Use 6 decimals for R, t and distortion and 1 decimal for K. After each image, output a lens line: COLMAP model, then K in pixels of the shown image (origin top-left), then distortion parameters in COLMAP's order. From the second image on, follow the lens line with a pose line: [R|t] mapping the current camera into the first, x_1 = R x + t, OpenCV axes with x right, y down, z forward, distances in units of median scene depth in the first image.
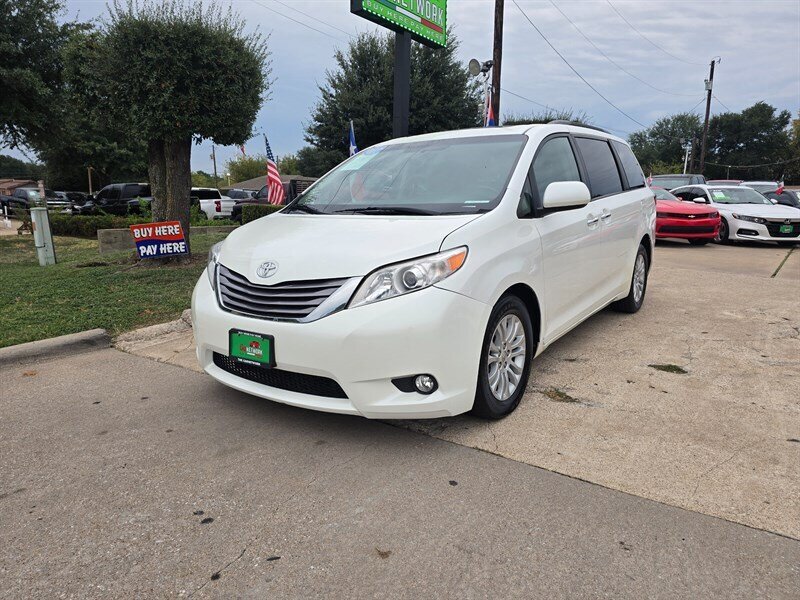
lens RADIAL K [[535.3, 0, 401.1], [0, 535.3, 300.9], [0, 0, 1]] dist [0.060371, -0.054173]
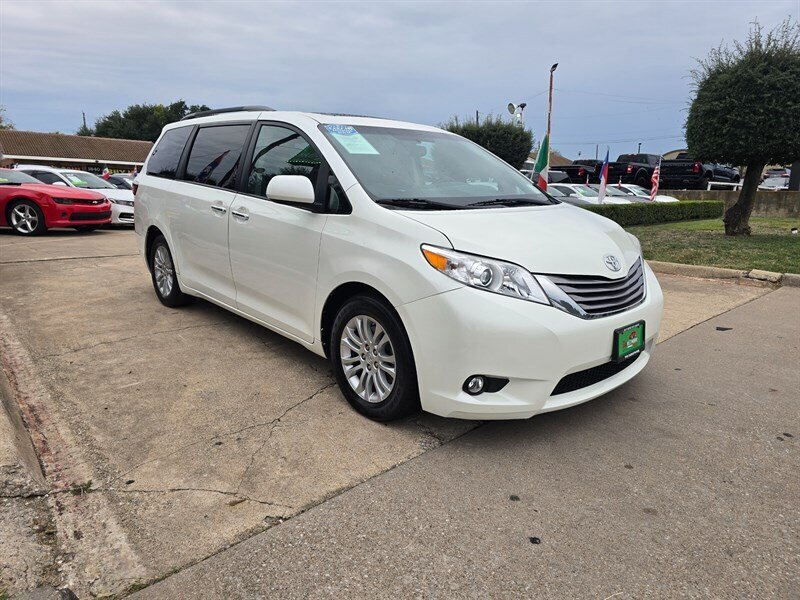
lens RADIAL K [[535.3, 0, 396.4], [0, 535.3, 293.0], [0, 0, 1]] dist [0.060371, -0.054173]
pose [[0.214547, -0.188328, 0.958385, -0.919472], [0.171851, 0.973205, 0.152769, -0.158971], [-0.961476, 0.131924, 0.241163, 0.801888]]
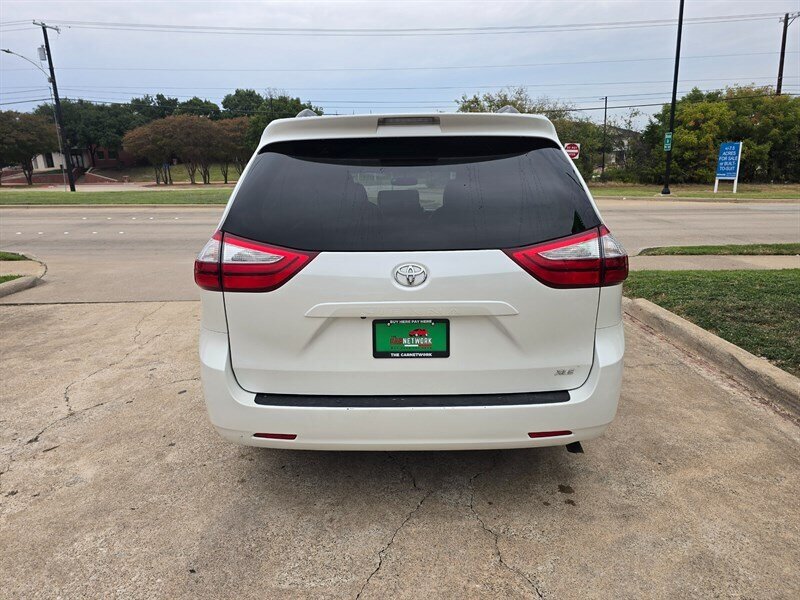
lens RADIAL K [[535.3, 0, 396.2], [0, 535.3, 301.7], [0, 0, 1]] dist [0.060371, -0.054173]
pose [[-0.818015, 0.160062, -0.552477, 0.855923], [-0.082944, 0.917638, 0.388665, -0.495428], [0.569185, 0.363759, -0.737366, 2.059107]]
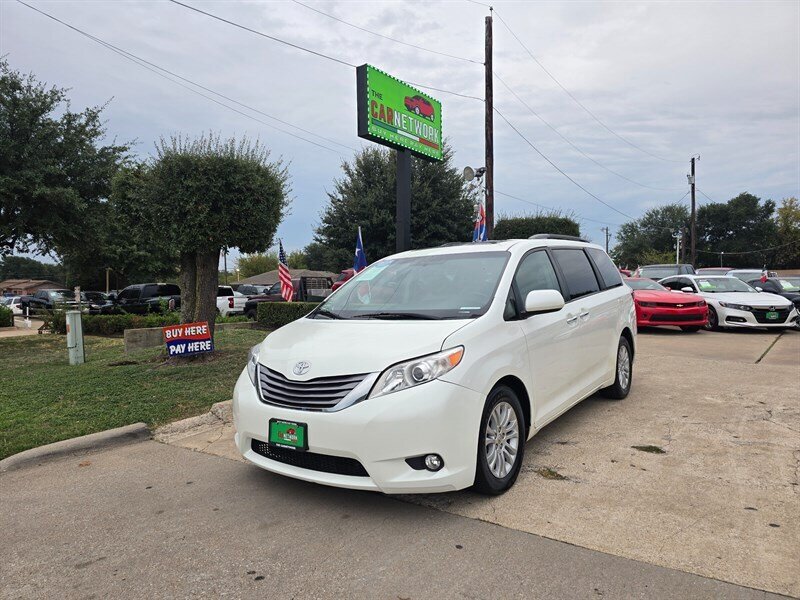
lens RADIAL K [[535.3, 0, 396.8], [0, 535.3, 293.8], [0, 0, 1]] dist [0.060371, -0.054173]
pose [[0.999686, -0.021358, -0.013086, -0.008076], [0.018705, 0.984019, -0.177078, -0.002973], [0.016659, 0.176777, 0.984110, -0.165011]]
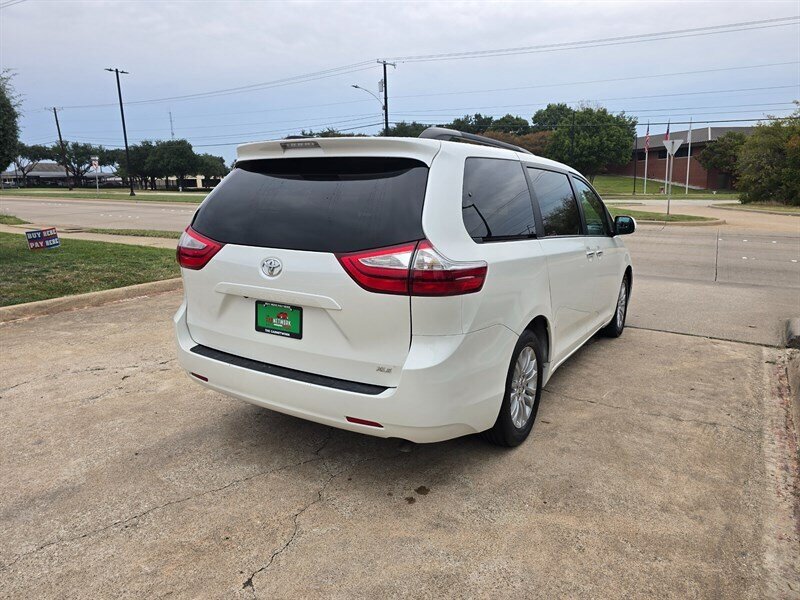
lens RADIAL K [[535.3, 0, 397.6], [0, 535.3, 295.9], [0, 0, 1]] dist [0.060371, -0.054173]
pose [[-0.997689, 0.023337, -0.063808, 0.437585], [-0.002820, 0.924126, 0.382077, -0.537540], [0.067883, 0.381374, -0.921925, 2.305376]]
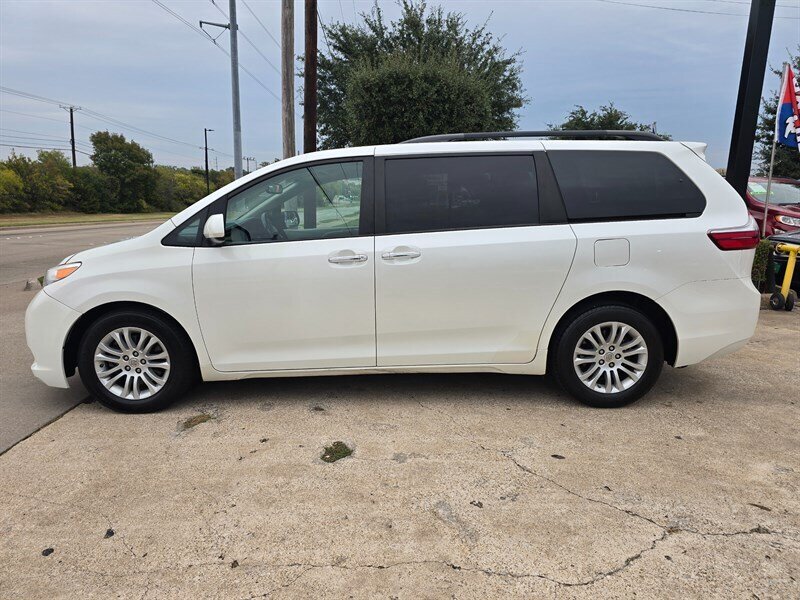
lens RADIAL K [[535.3, 0, 398.8], [0, 535.3, 297.5], [0, 0, 1]] dist [0.060371, -0.054173]
pose [[0.594306, 0.154745, -0.789212, 1.071726], [-0.167105, 0.983658, 0.067035, -0.155909], [0.786687, 0.092042, 0.610452, 0.540813]]
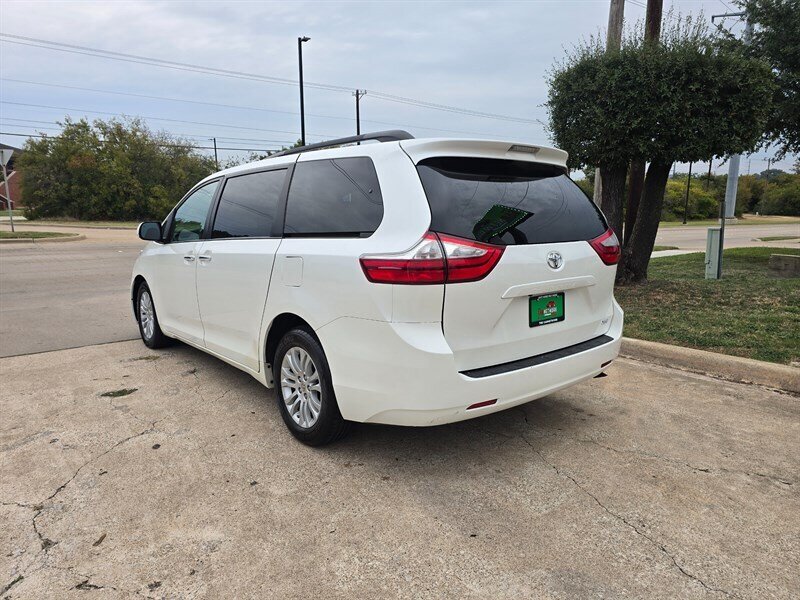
lens RADIAL K [[535.3, 0, 402.3], [0, 535.3, 301.4], [0, 0, 1]] dist [0.060371, -0.054173]
pose [[-0.243598, 0.176538, -0.953674, 1.298744], [-0.188631, 0.955894, 0.225131, -0.387748], [0.951356, 0.234734, -0.199553, 1.631873]]
